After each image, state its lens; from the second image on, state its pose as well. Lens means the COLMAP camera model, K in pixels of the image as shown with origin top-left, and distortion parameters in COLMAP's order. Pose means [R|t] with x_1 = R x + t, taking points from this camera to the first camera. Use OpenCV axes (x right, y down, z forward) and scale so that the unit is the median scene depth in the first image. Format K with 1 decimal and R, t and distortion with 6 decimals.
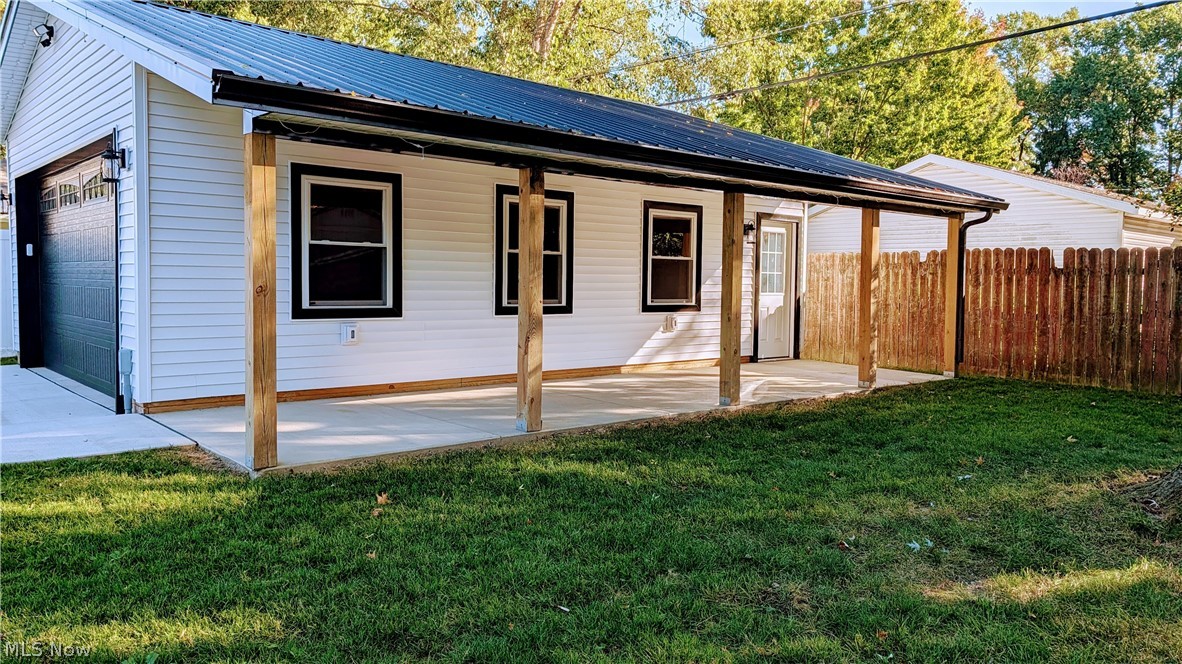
lens RADIAL K [[843.4, 0, 590.7], [0, 843.4, 323.4], [0, 0, 1]] dist [0.009371, -0.004594]
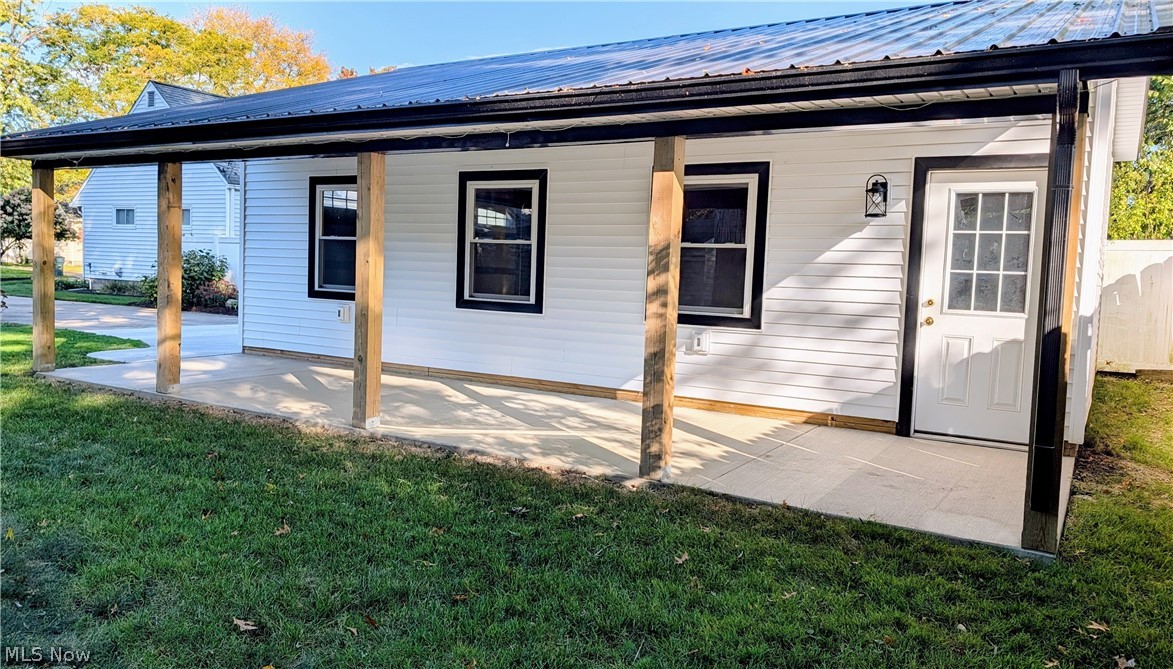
lens RADIAL K [[938.6, 0, 586.1], [0, 938.6, 342.7], [0, 0, 1]] dist [0.013679, -0.000174]
pose [[0.278370, 0.064278, -0.958321, 0.854332], [-0.085898, 0.995426, 0.041815, -0.024869], [0.956625, 0.070678, 0.282619, 0.751814]]
